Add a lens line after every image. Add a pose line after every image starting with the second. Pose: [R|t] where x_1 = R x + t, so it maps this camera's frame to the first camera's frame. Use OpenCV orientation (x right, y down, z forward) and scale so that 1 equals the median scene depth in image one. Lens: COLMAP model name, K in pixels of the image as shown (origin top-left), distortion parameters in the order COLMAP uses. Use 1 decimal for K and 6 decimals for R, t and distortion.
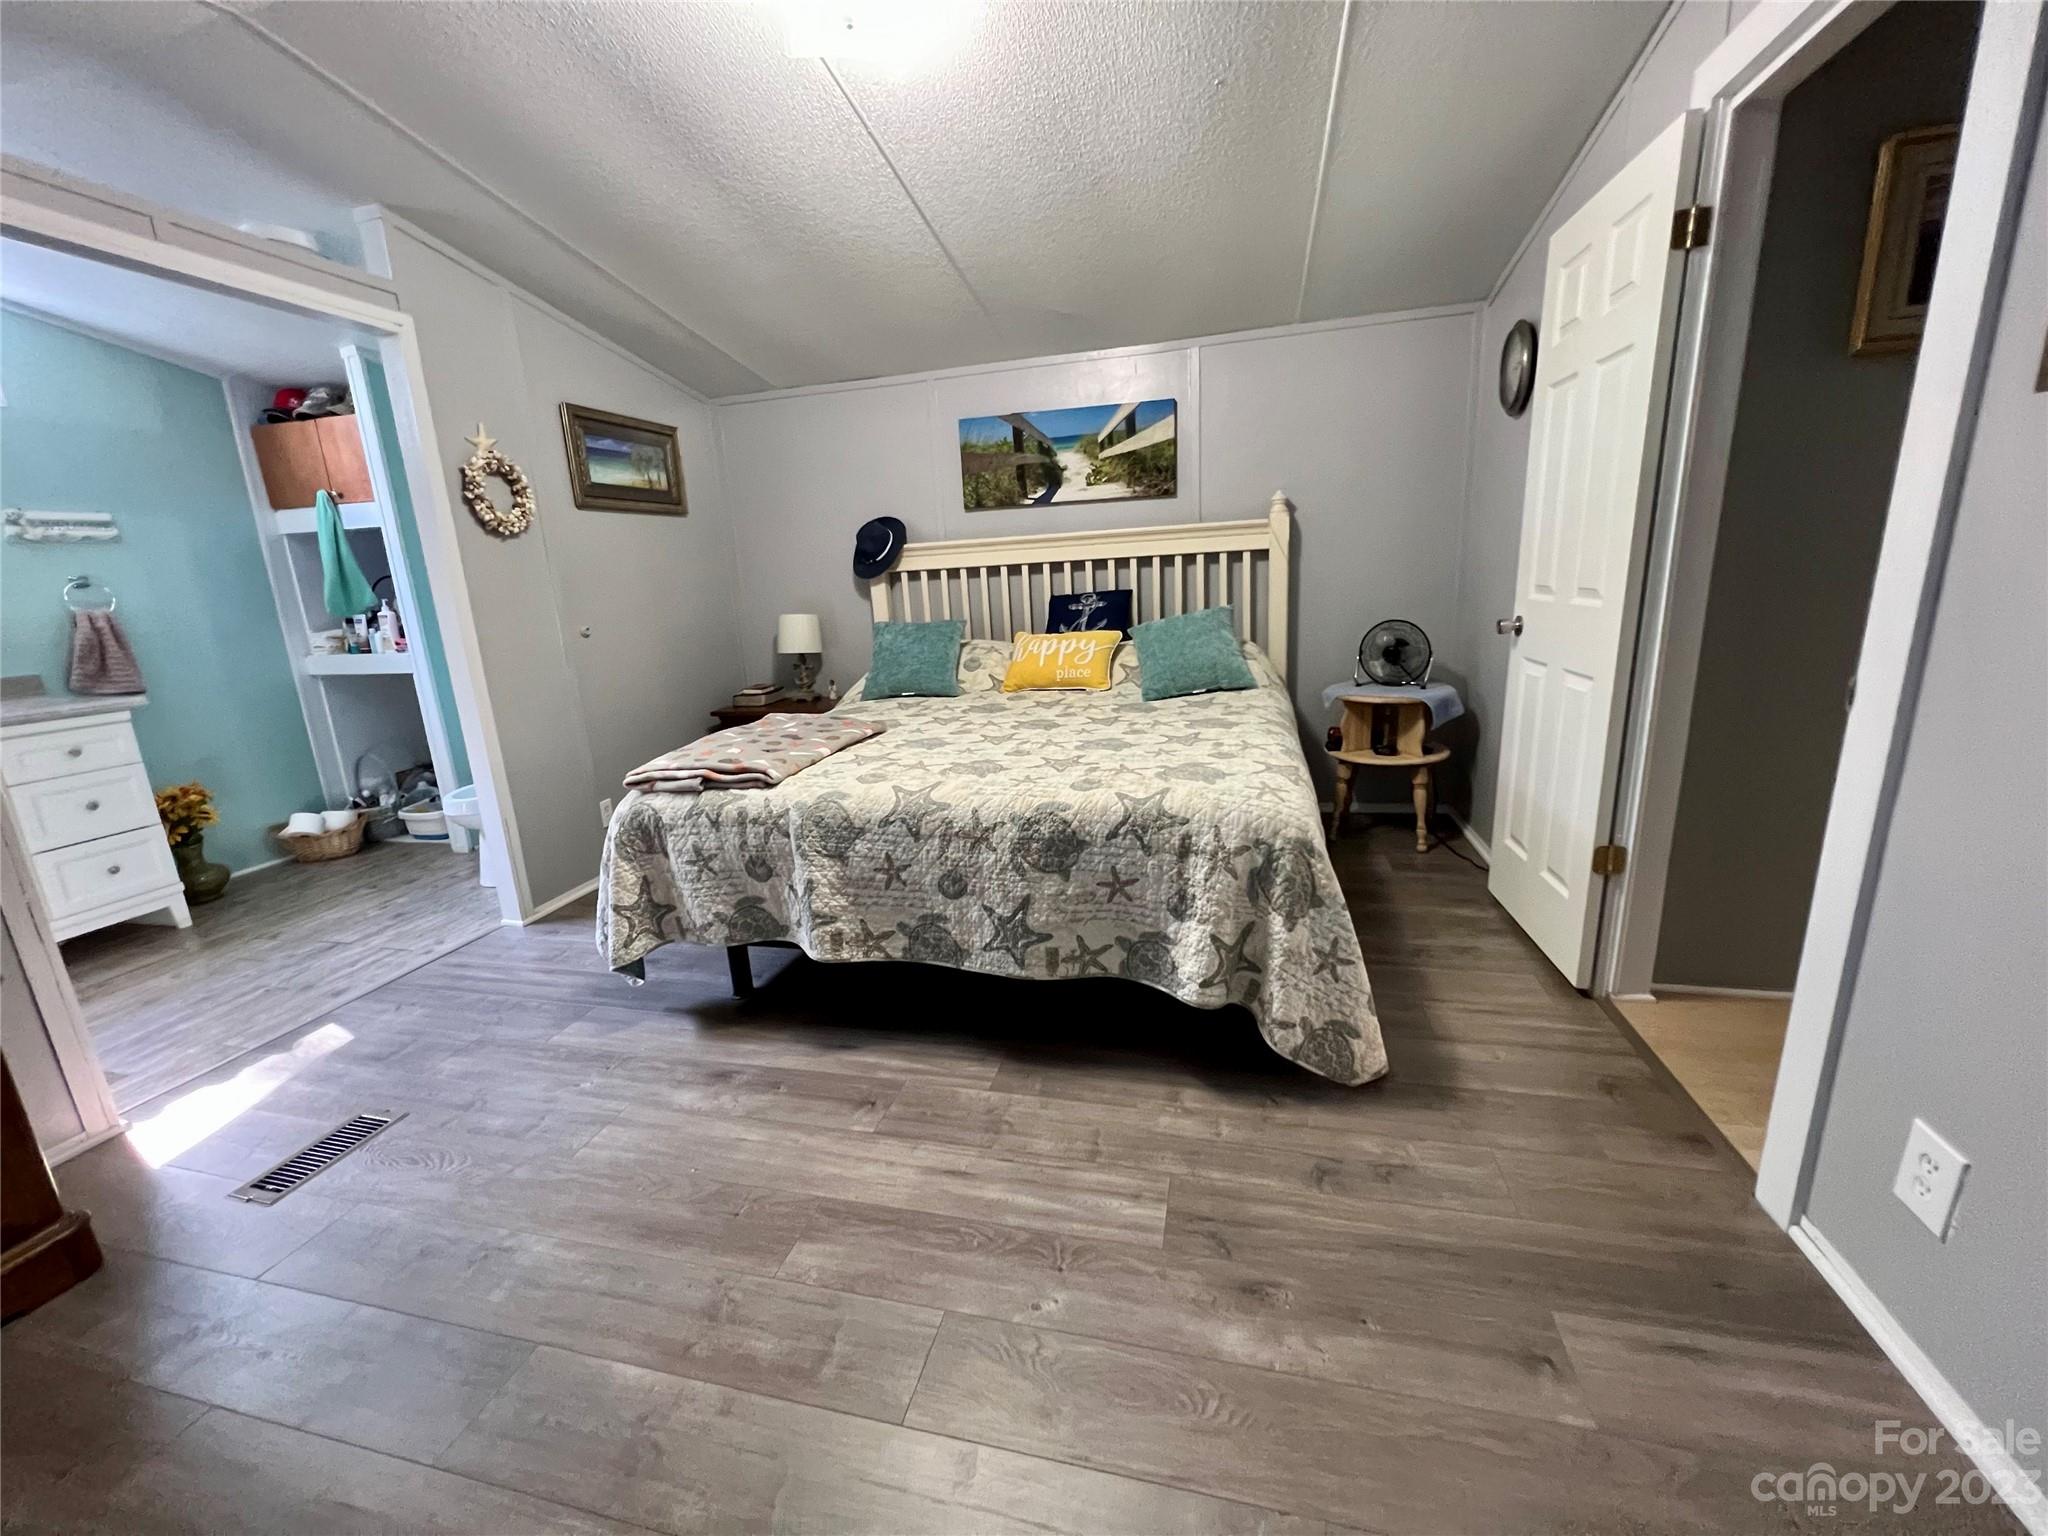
lens RADIAL K [[821.8, 0, 1025.2], [0, 821.8, 767.4], [0, 0, 1]] dist [-0.005772, 0.001395]
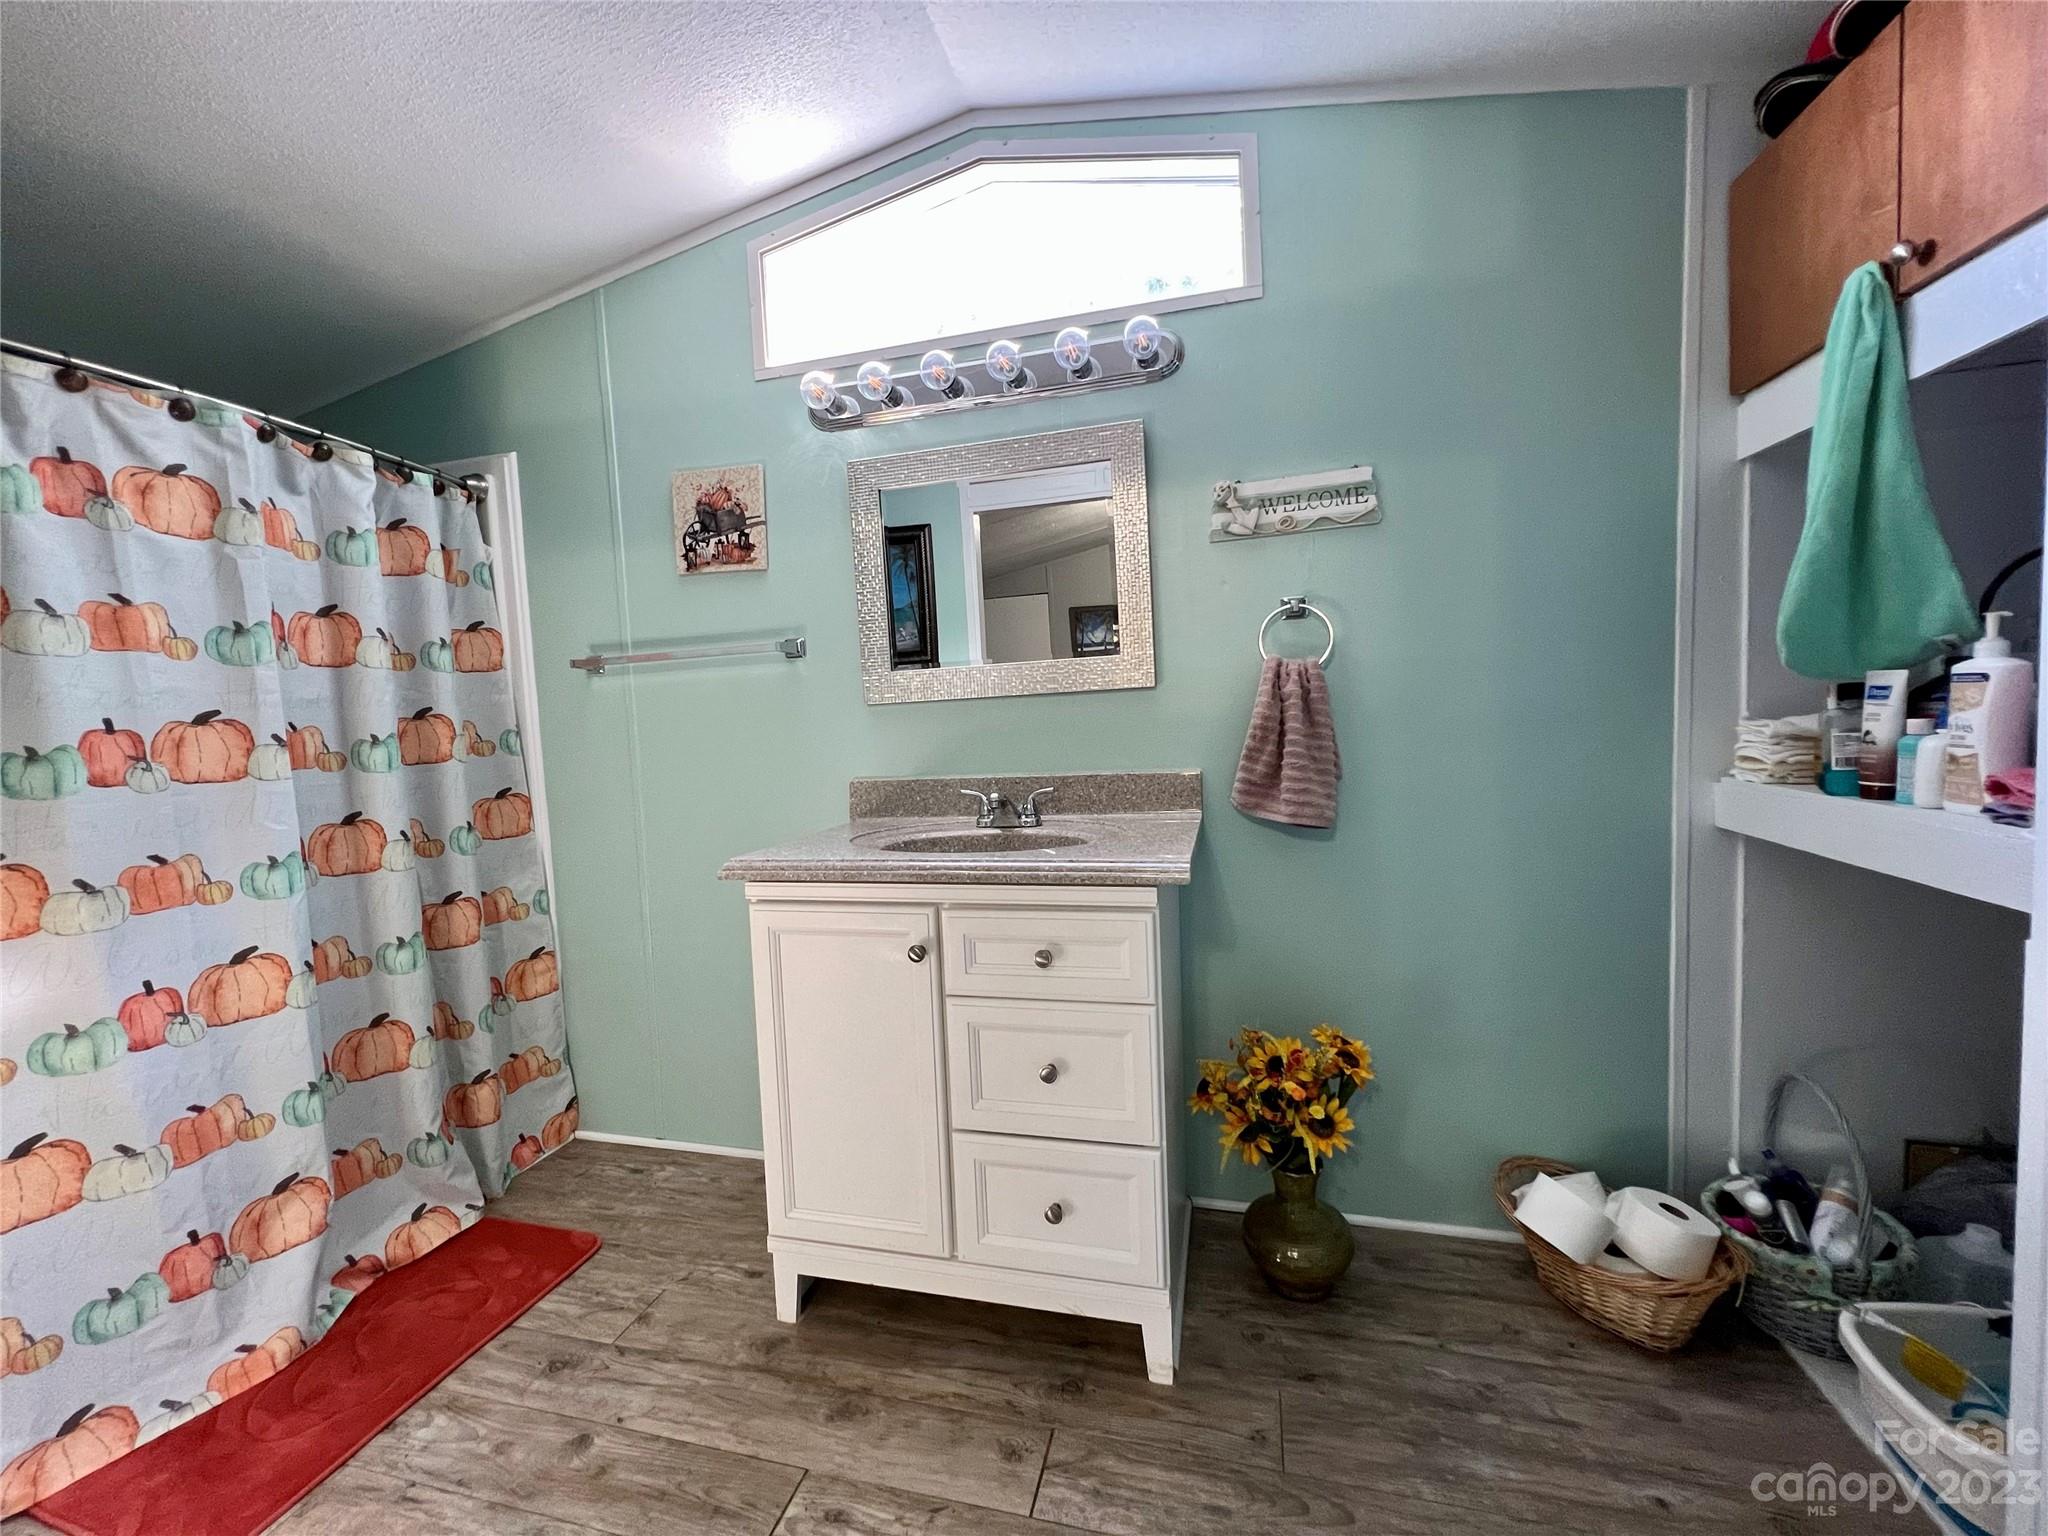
lens RADIAL K [[821.8, 0, 1026.6], [0, 821.8, 767.6], [0, 0, 1]] dist [-0.005772, 0.001395]
pose [[-0.010358, 0.116294, -0.993161, -0.576918], [-0.186898, 0.975486, 0.116174, -0.145013], [0.982325, 0.186823, 0.011631, 0.786853]]
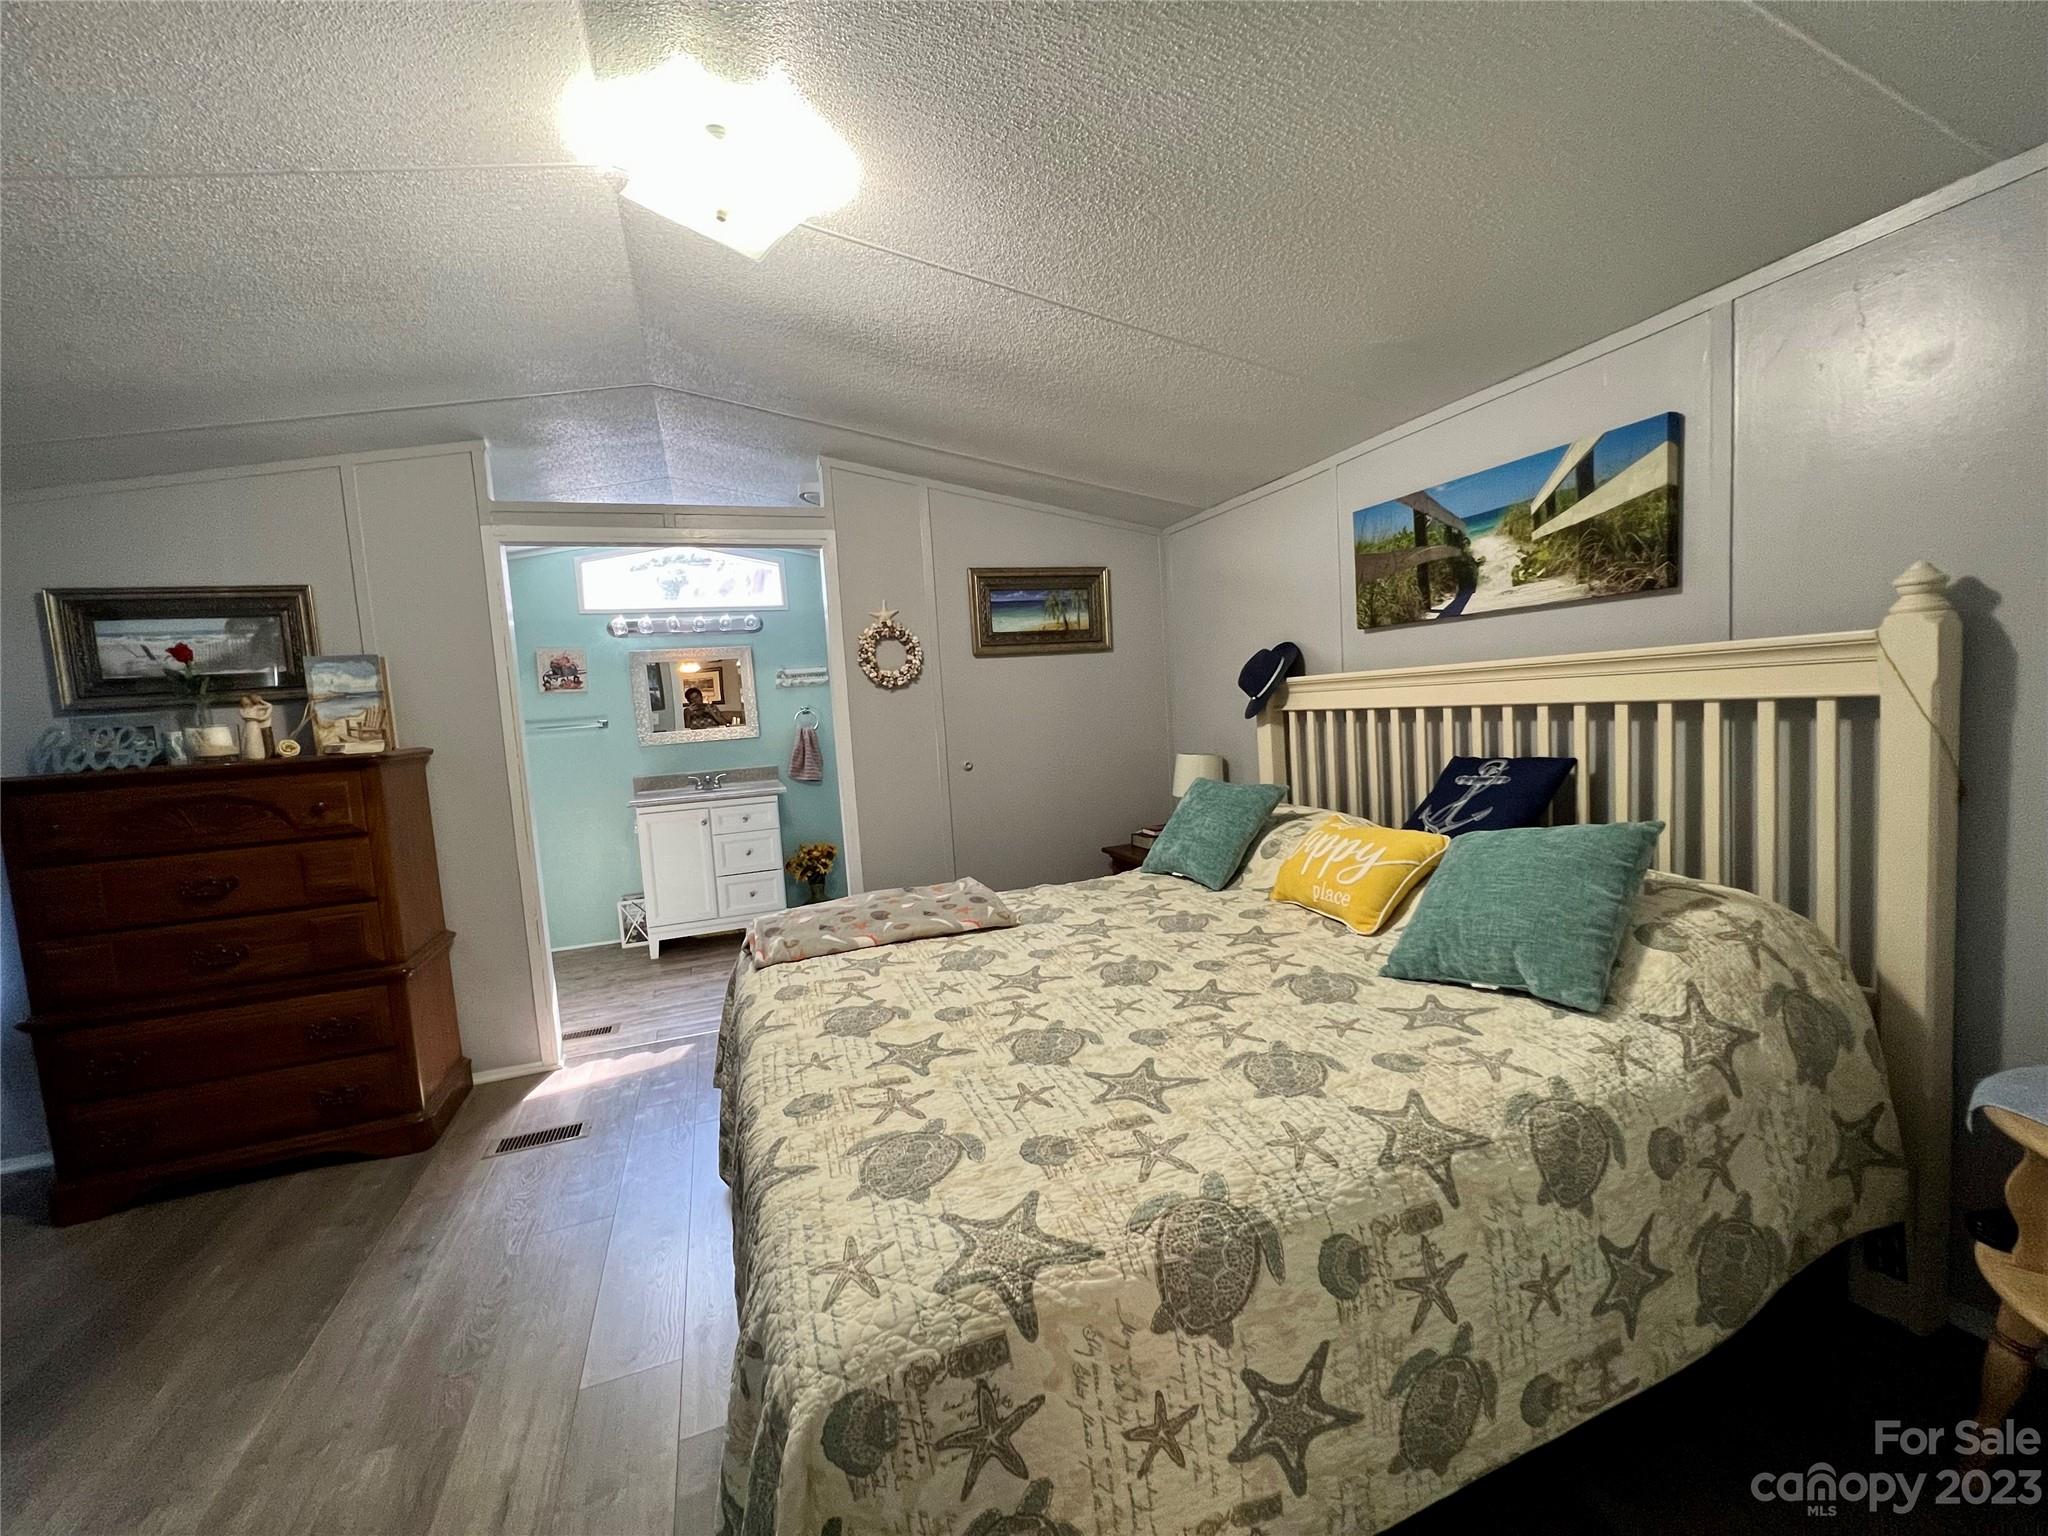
lens RADIAL K [[821.8, 0, 1024.6], [0, 821.8, 770.6], [0, 0, 1]] dist [-0.005772, 0.001395]
pose [[0.573514, 0.085192, -0.814754, 0.394598], [-0.158417, 0.987338, -0.008274, -0.153505], [0.803732, 0.133816, 0.579748, 0.395789]]
